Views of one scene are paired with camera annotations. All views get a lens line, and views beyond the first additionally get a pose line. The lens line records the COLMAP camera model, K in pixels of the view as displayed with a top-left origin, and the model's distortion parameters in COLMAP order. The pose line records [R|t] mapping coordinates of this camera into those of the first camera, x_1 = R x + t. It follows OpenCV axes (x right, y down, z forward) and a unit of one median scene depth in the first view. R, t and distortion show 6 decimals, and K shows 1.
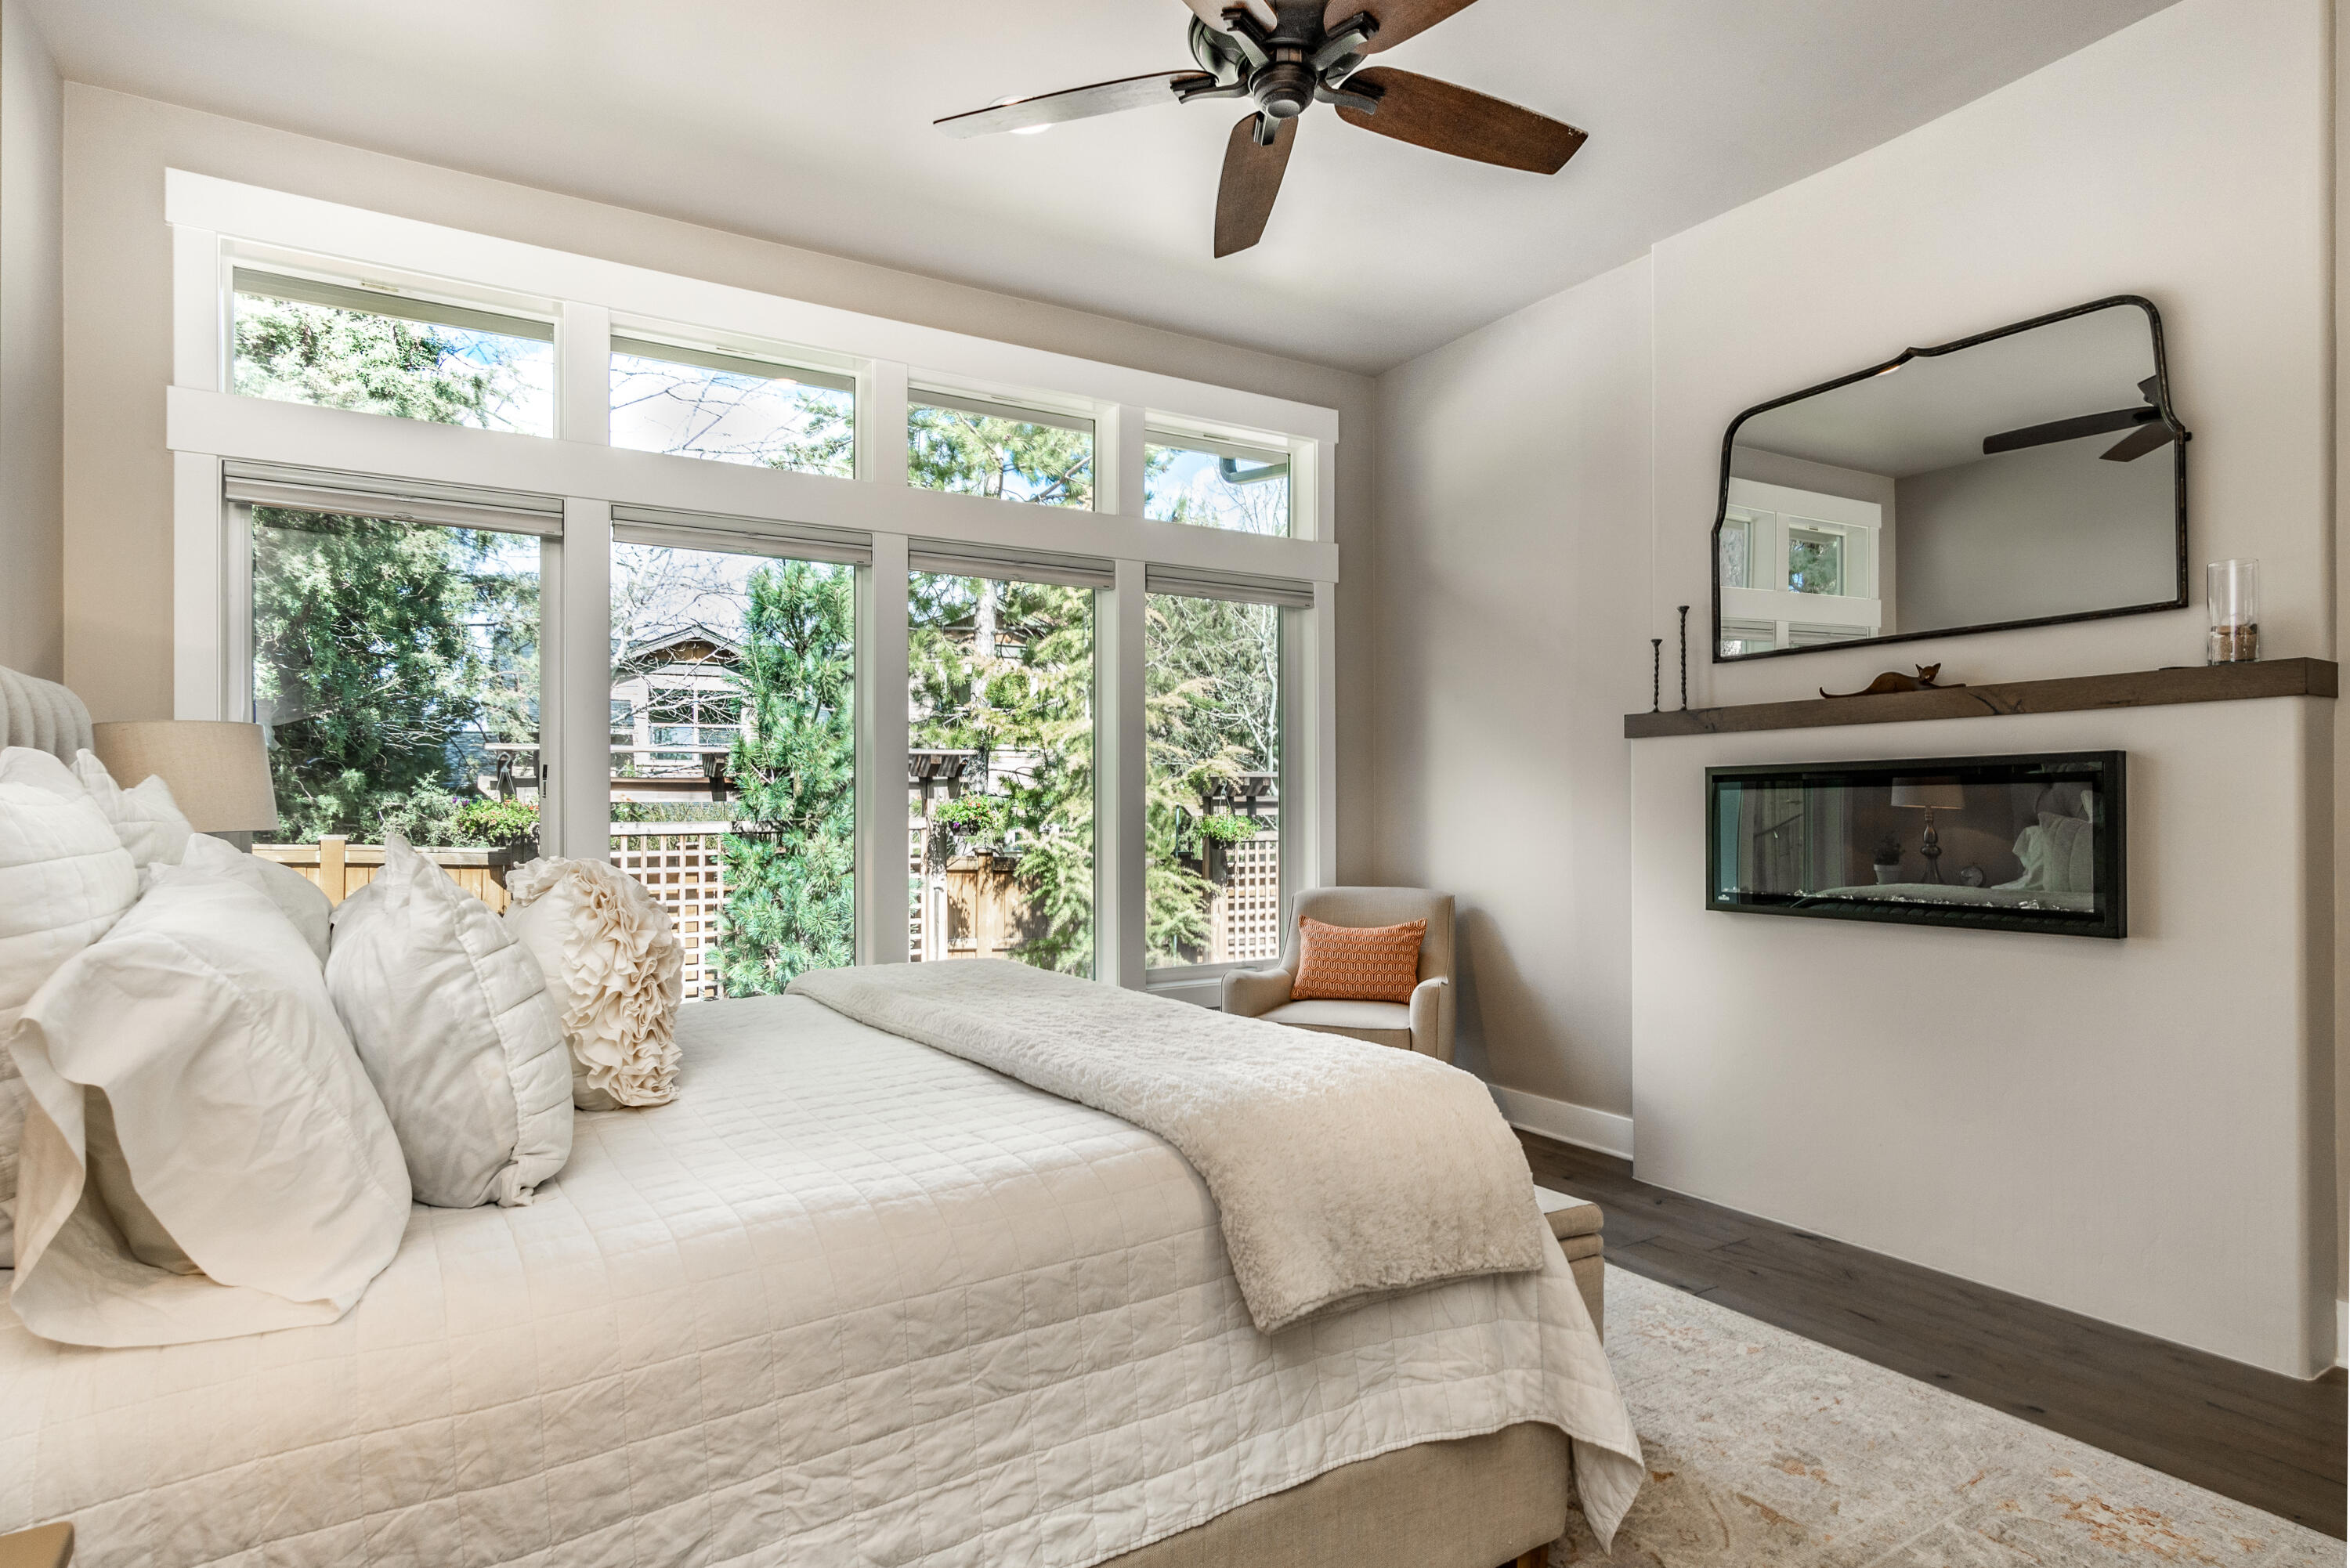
lens RADIAL K [[1264.2, 0, 1171.7], [0, 1264.2, 796.6], [0, 0, 1]] dist [0.005608, 0.001025]
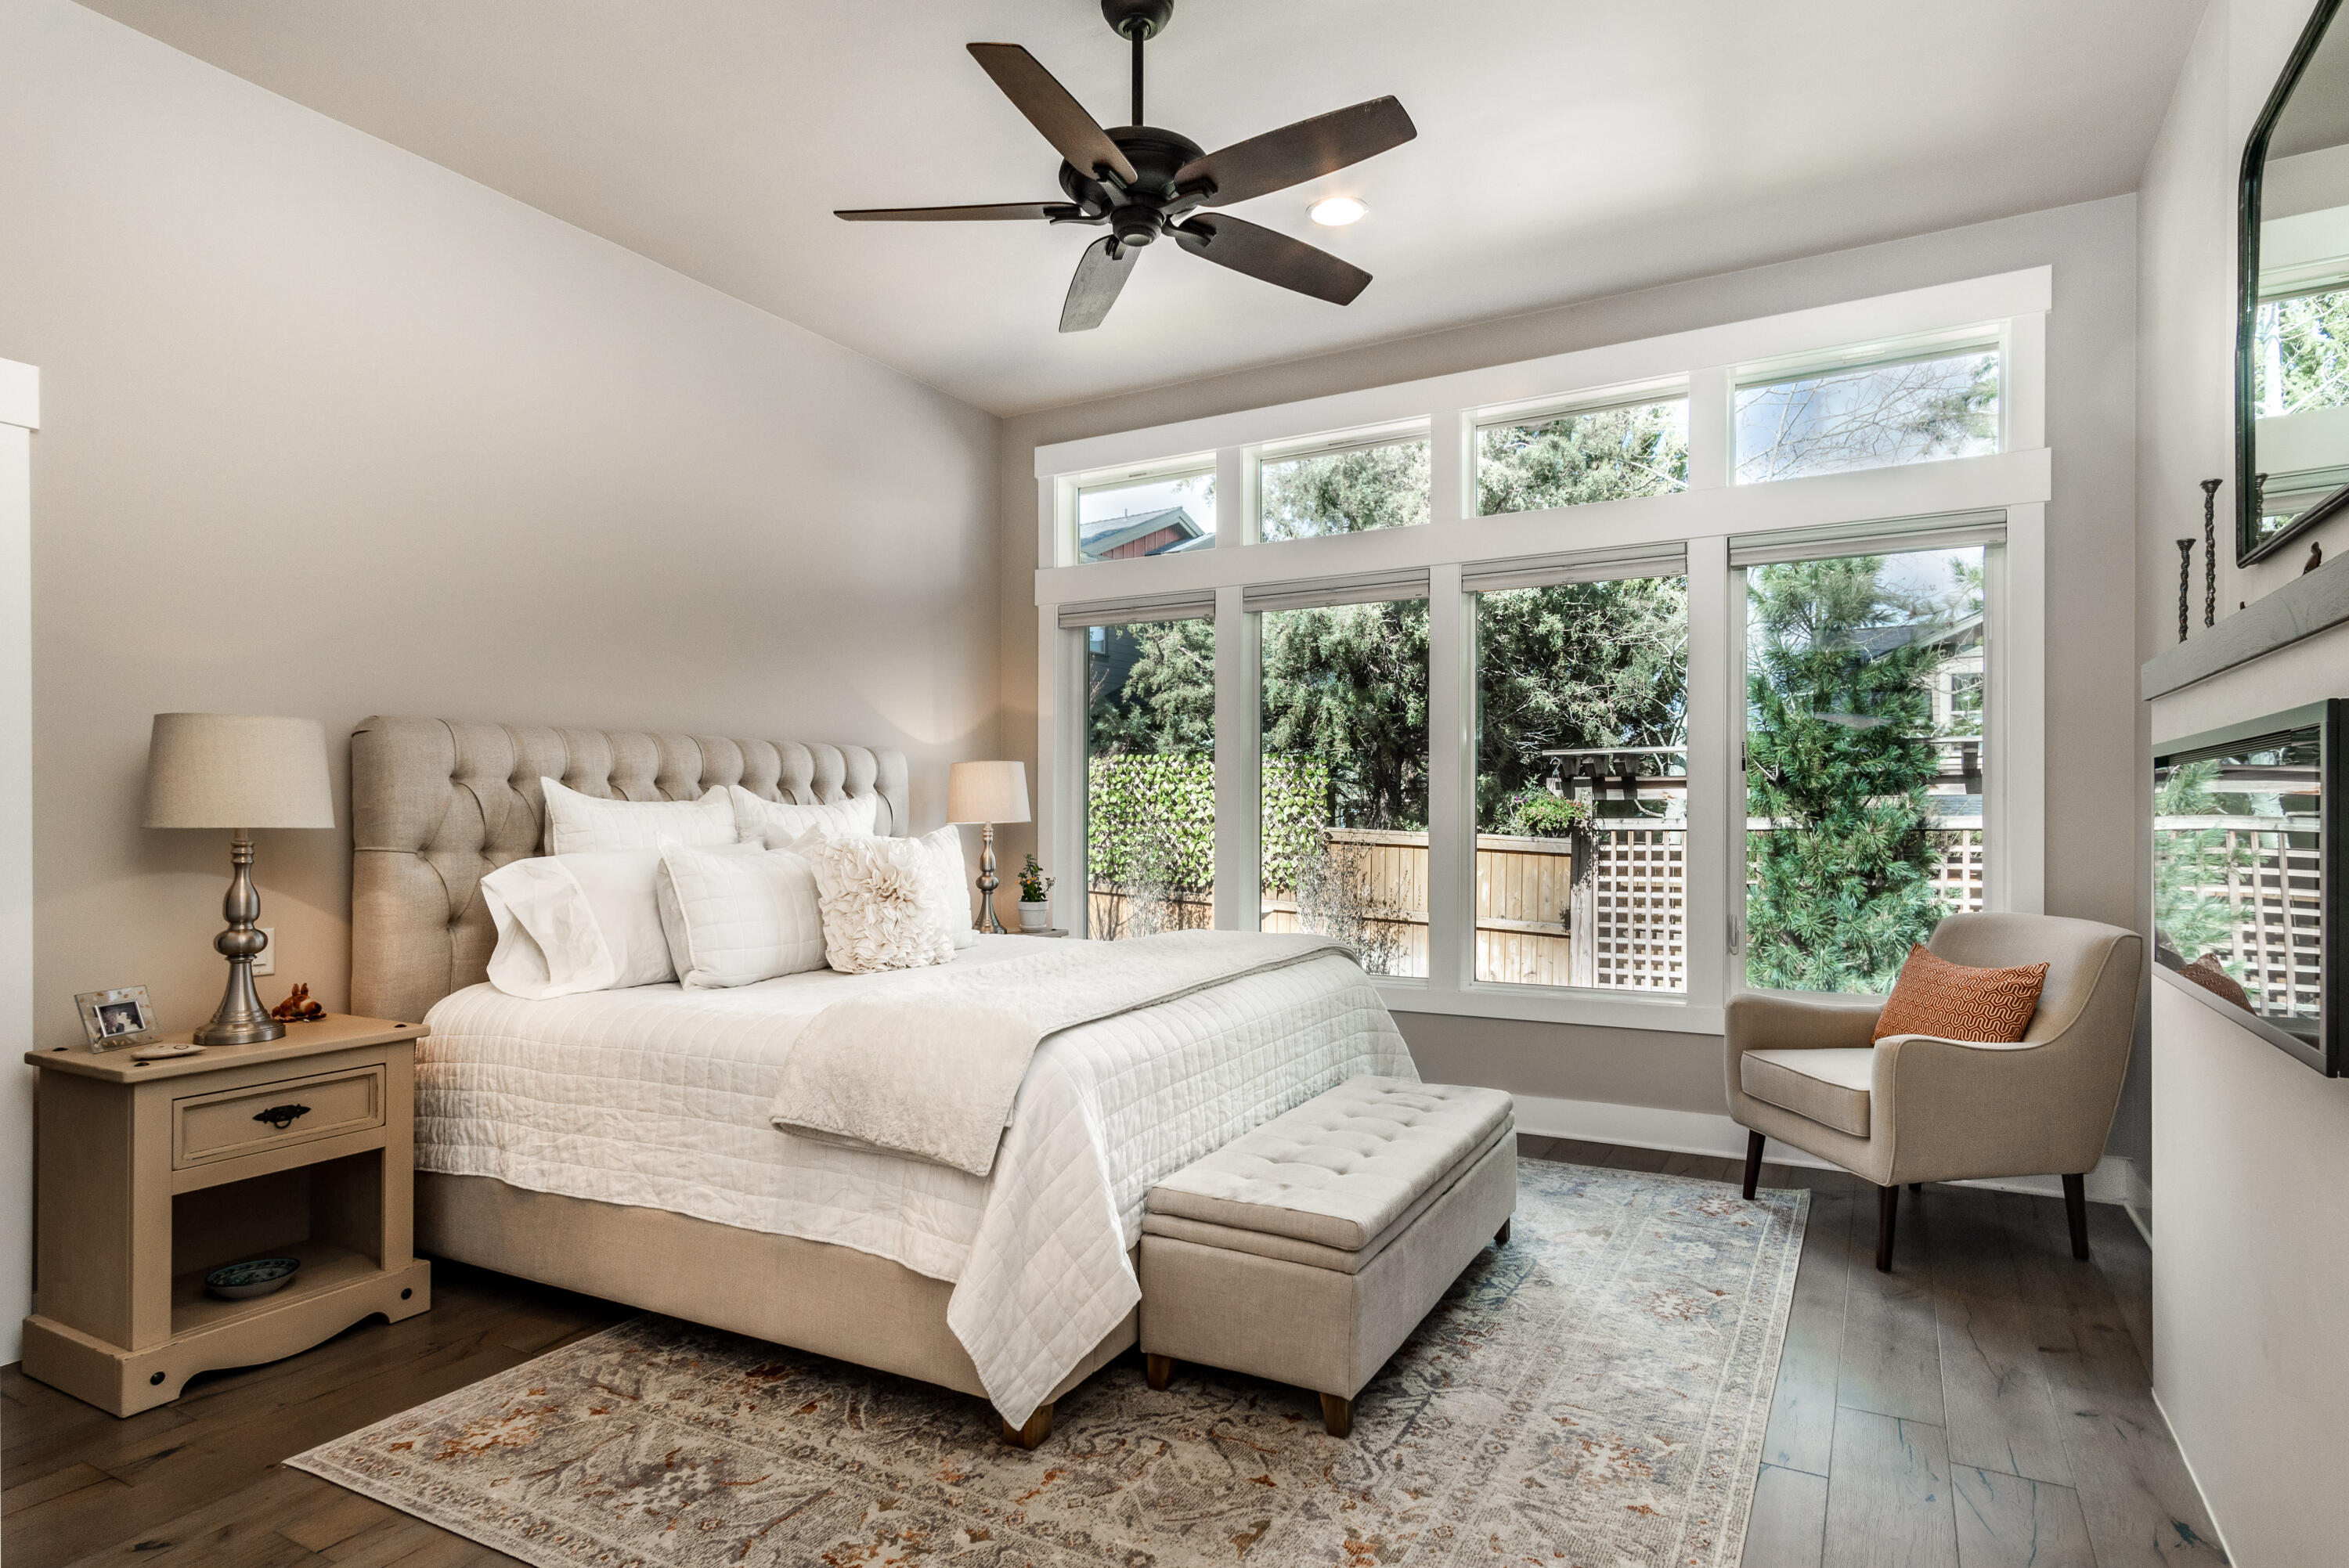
lens RADIAL K [[1263.7, 0, 1172.8], [0, 1263.7, 794.4], [0, 0, 1]] dist [0.005608, 0.001025]
pose [[0.477807, -0.008965, -0.878419, 0.702010], [0.010811, 0.999932, -0.004325, -0.000824], [0.878398, -0.007430, 0.477872, 0.264880]]
